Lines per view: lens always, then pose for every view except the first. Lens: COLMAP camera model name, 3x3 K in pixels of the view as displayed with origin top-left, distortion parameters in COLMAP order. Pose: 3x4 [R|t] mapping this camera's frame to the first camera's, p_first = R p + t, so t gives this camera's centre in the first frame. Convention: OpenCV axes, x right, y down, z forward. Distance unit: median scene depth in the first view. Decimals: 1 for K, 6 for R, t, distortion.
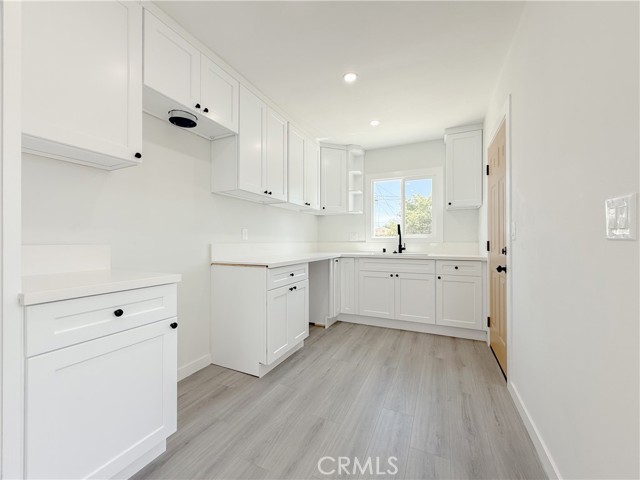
lens RADIAL K [[256.2, 0, 322.1], [0, 256.2, 241.3], [0, 0, 1]] dist [0.001205, -0.000161]
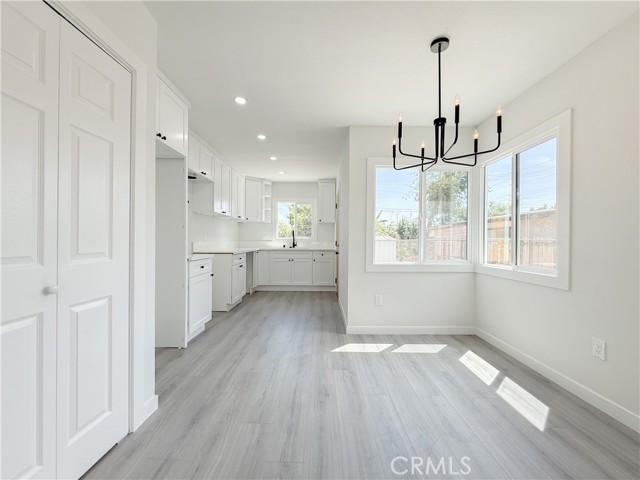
lens RADIAL K [[256.2, 0, 320.6], [0, 256.2, 240.7], [0, 0, 1]] dist [0.001205, -0.000161]
pose [[0.907475, 0.008725, 0.420015, -0.266767], [-0.011973, 0.999915, 0.005098, -0.011011], [-0.419935, -0.009655, 0.907503, -0.661379]]
